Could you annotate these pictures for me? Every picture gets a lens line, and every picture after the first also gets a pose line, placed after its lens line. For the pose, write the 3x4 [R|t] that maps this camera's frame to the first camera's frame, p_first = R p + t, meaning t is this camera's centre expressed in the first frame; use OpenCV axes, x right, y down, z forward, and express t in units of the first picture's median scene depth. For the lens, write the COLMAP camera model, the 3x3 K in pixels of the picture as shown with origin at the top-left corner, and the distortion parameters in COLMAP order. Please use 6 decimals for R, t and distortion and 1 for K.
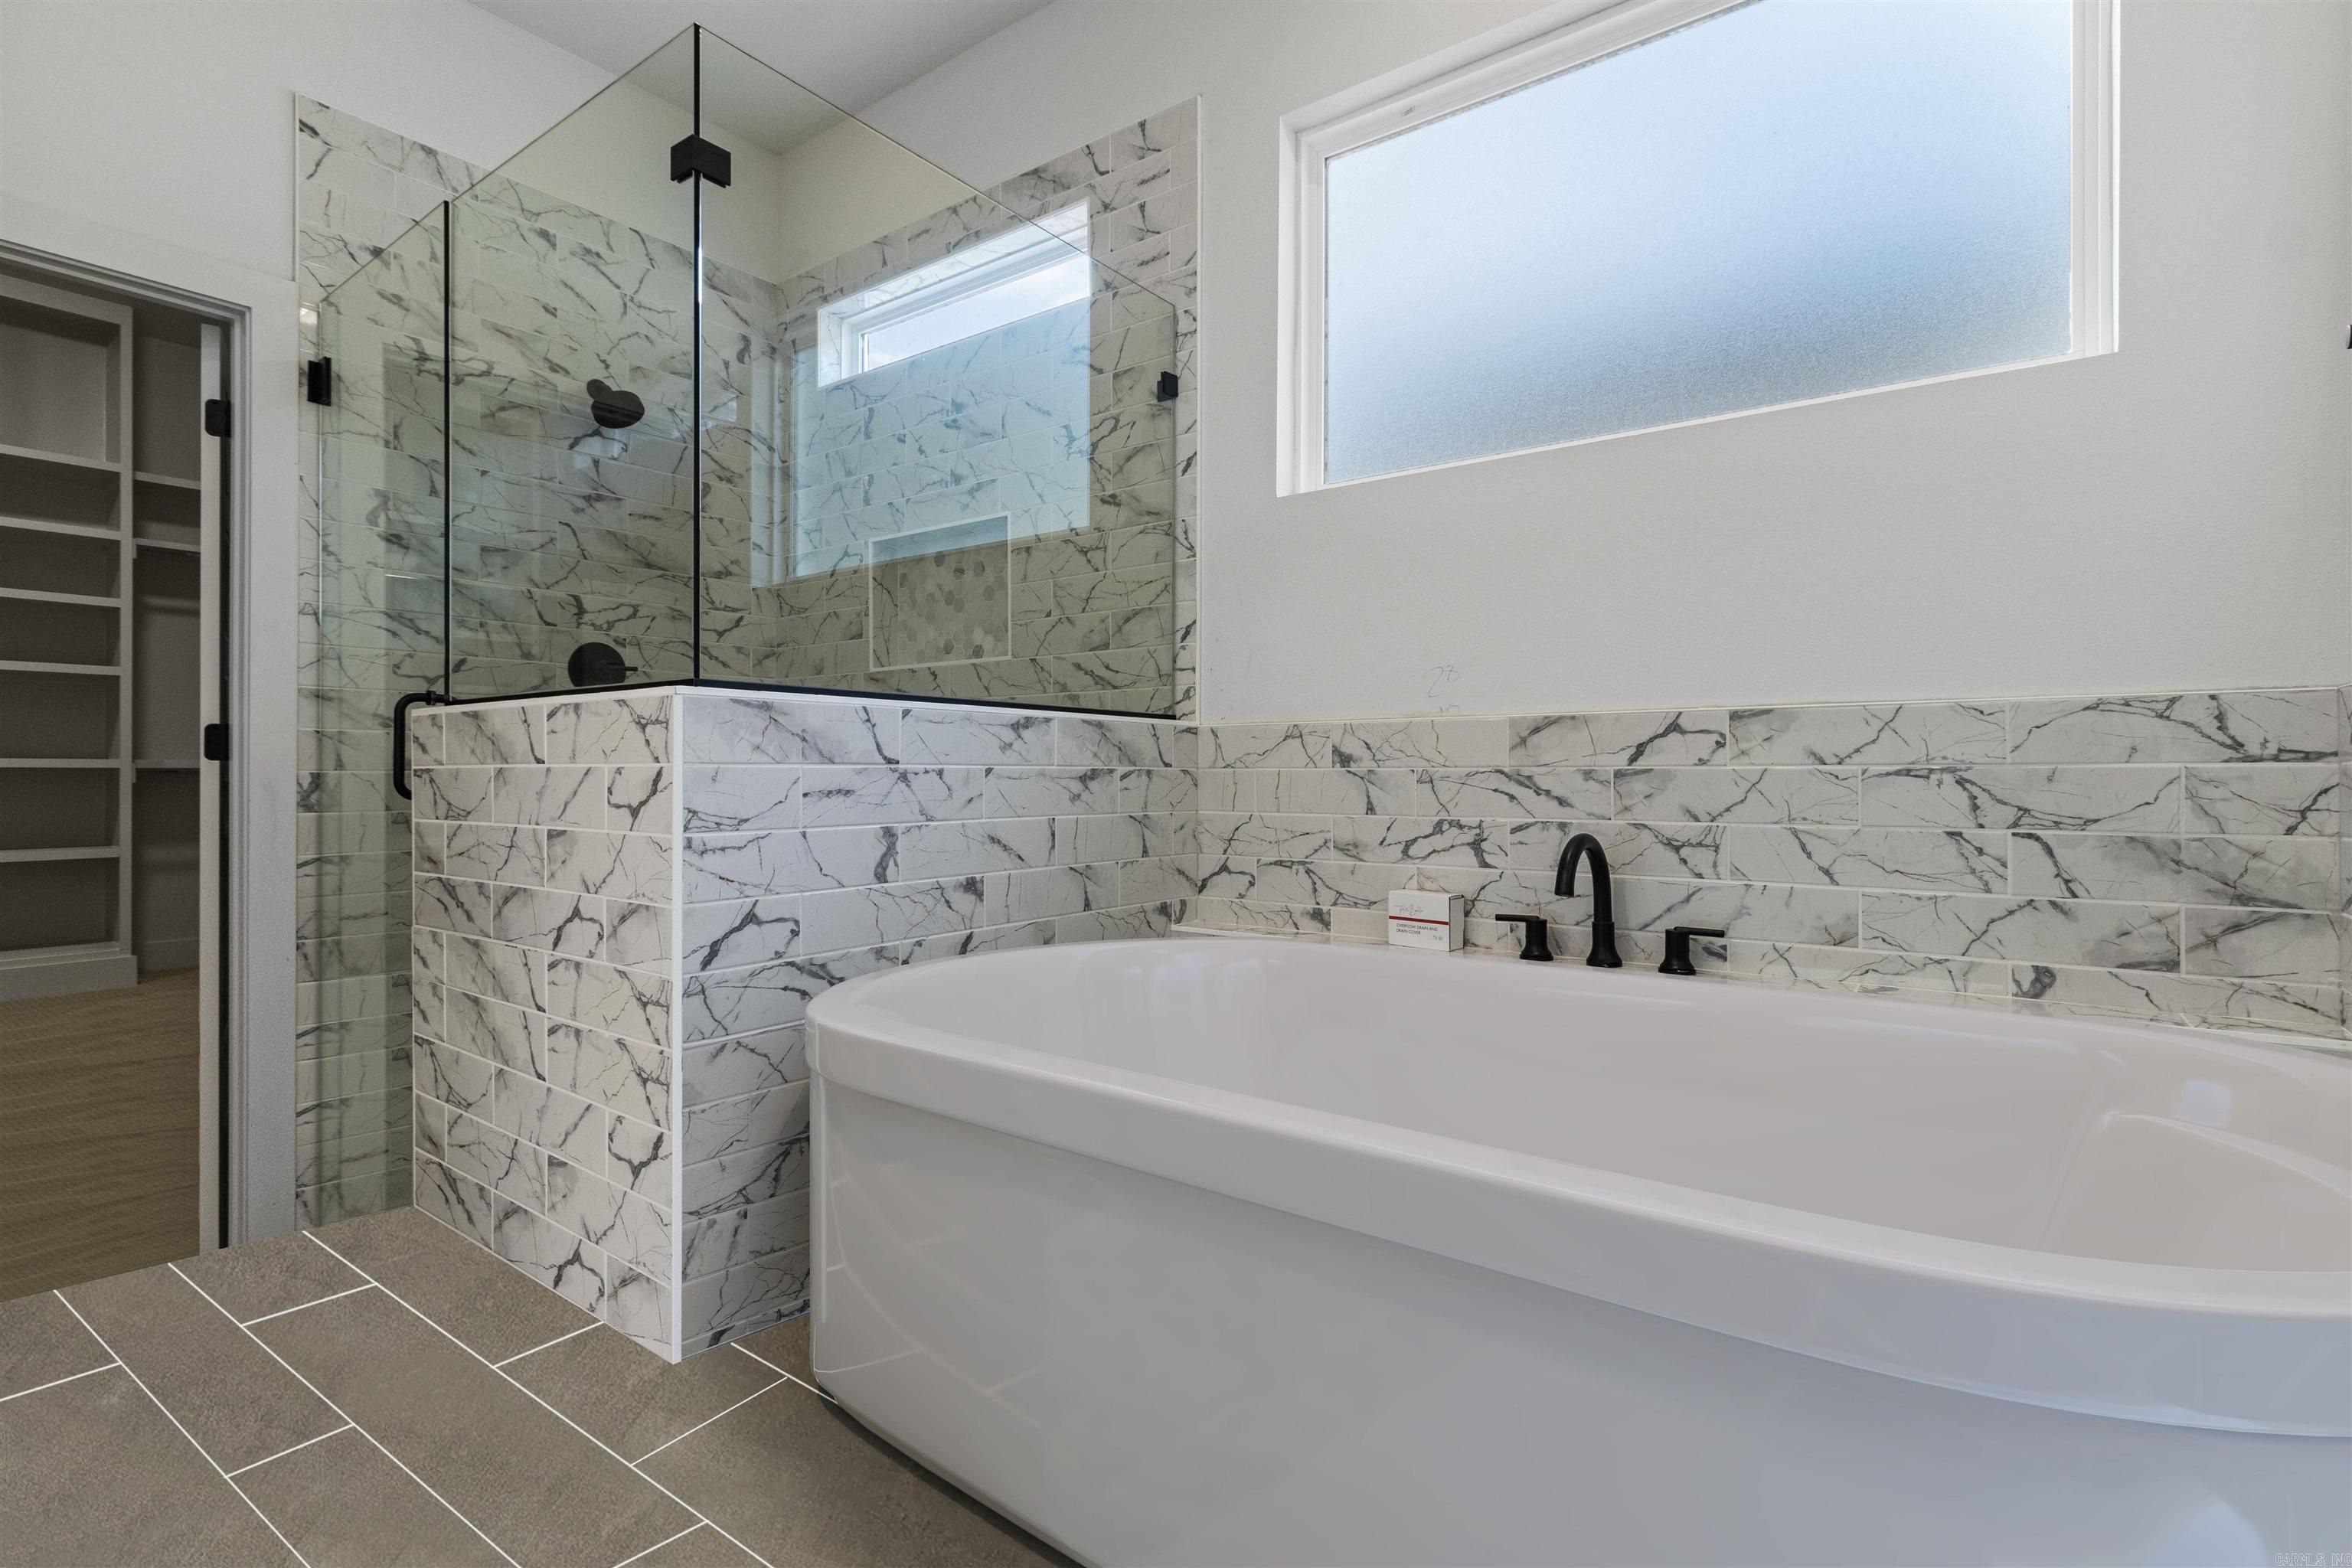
lens RADIAL K [[1089.6, 0, 1188.1], [0, 1089.6, 763.4], [0, 0, 1]] dist [0.001486, 0.000428]
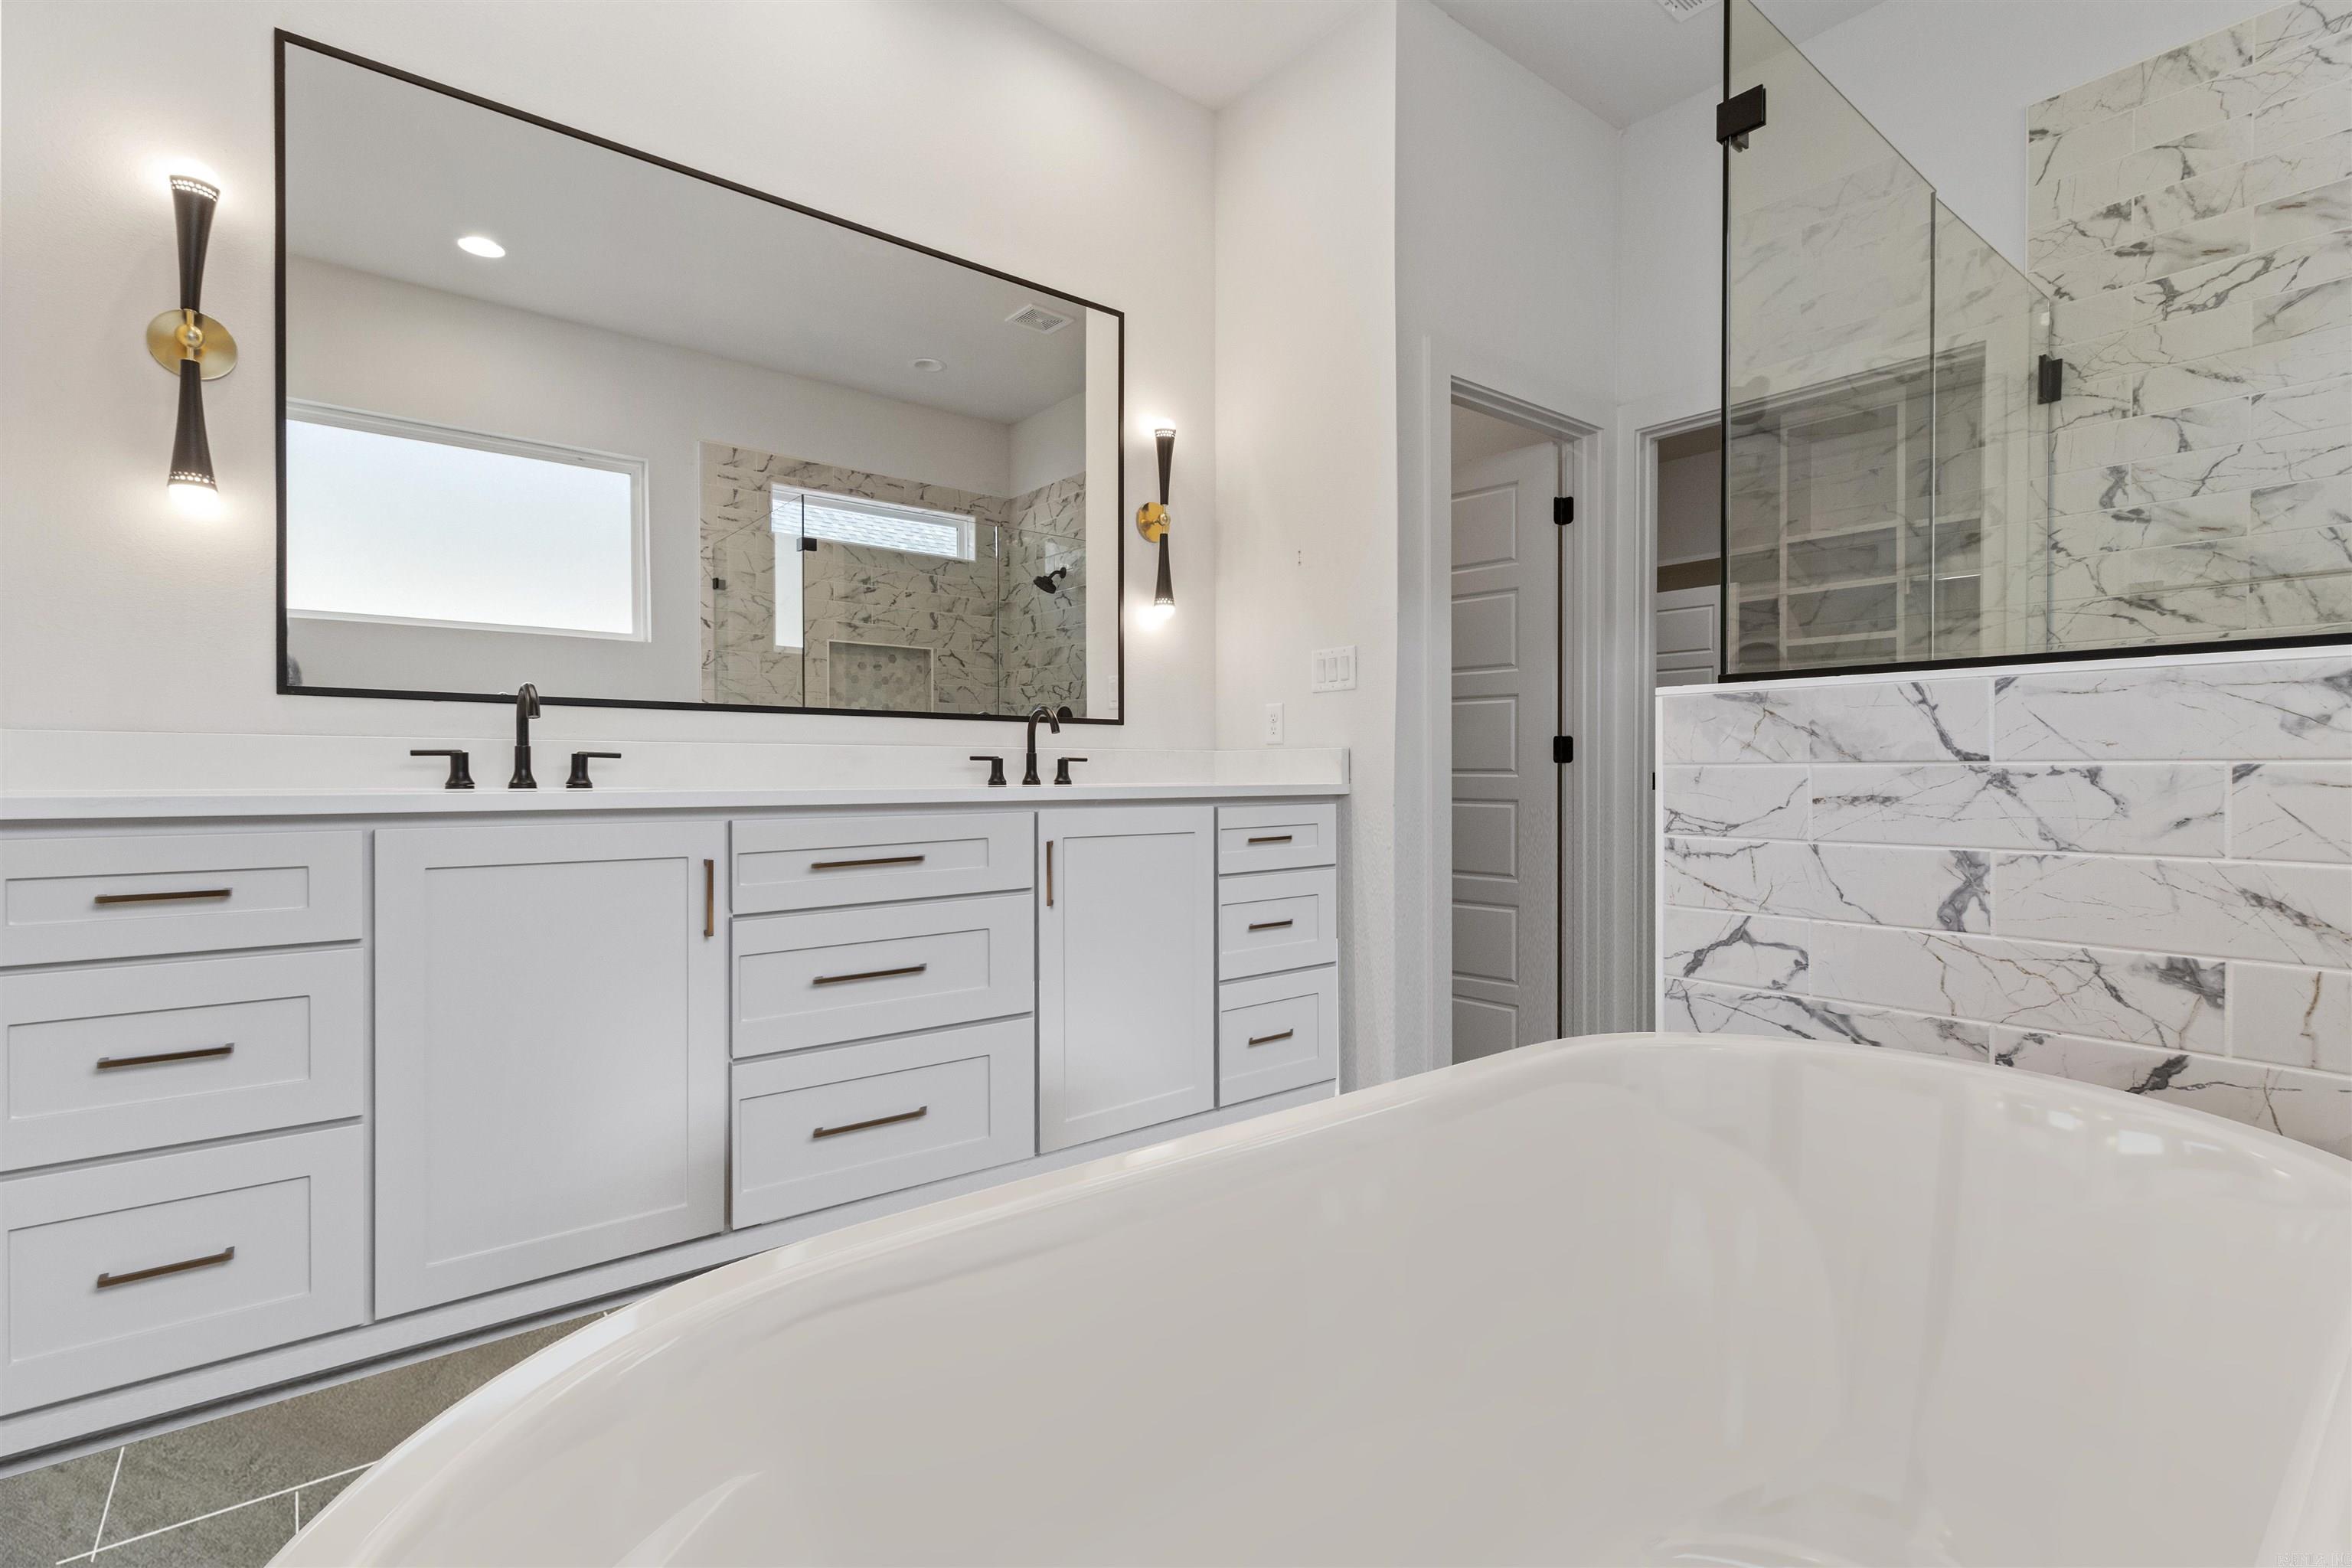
lens RADIAL K [[1089.6, 0, 1188.1], [0, 1089.6, 763.4], [0, 0, 1]] dist [0.001486, 0.000428]
pose [[-0.258819, -0.007078, -0.965900, 0.510056], [0.009119, 0.999911, -0.009771, 0.004158], [0.965883, -0.011337, -0.258731, 0.686765]]
